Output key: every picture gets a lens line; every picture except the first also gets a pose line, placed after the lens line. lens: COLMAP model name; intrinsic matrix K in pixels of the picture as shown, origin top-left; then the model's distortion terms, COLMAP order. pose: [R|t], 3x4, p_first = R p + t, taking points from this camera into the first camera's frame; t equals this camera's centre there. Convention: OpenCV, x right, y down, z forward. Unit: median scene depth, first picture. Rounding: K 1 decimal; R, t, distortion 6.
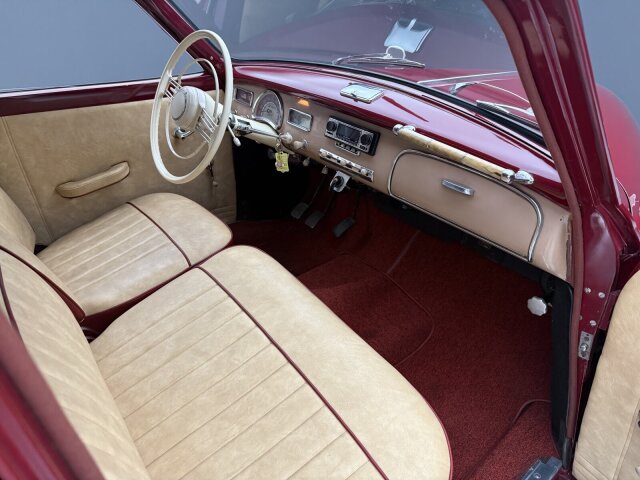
lens RADIAL K [[460.2, 0, 317.7], [0, 460.2, 233.8], [0, 0, 1]] dist [0.035892, -0.048536]
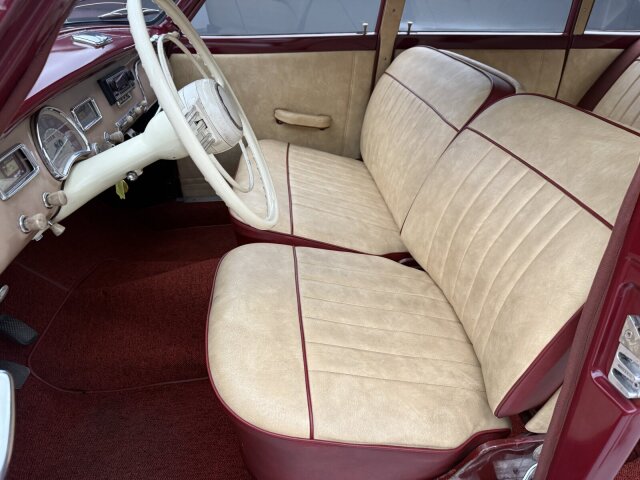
lens RADIAL K [[460.2, 0, 325.4], [0, 460.2, 242.6], [0, 0, 1]] dist [0.035892, -0.048536]
pose [[-0.844844, -0.296836, 0.445114, -0.664981], [0.237870, 0.536813, 0.809475, -0.591559], [-0.479225, 0.789760, -0.382915, 1.193883]]
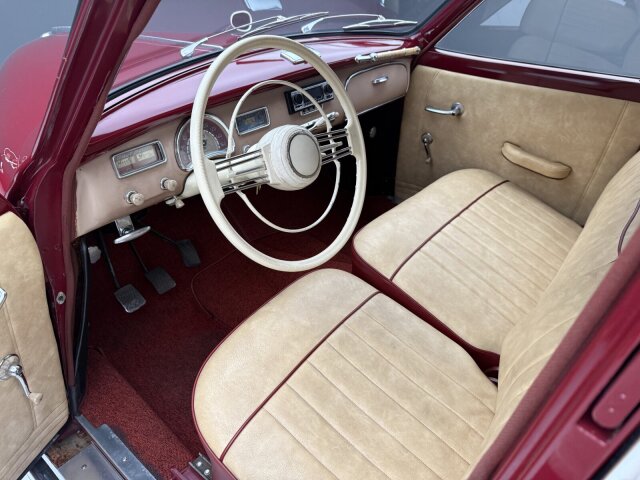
lens RADIAL K [[460.2, 0, 315.0], [0, 460.2, 238.9], [0, 0, 1]] dist [0.035892, -0.048536]
pose [[-0.230004, -0.567950, 0.790273, -0.808941], [0.449858, 0.658031, 0.603840, -0.538232], [-0.862975, 0.494396, 0.104148, 0.885779]]
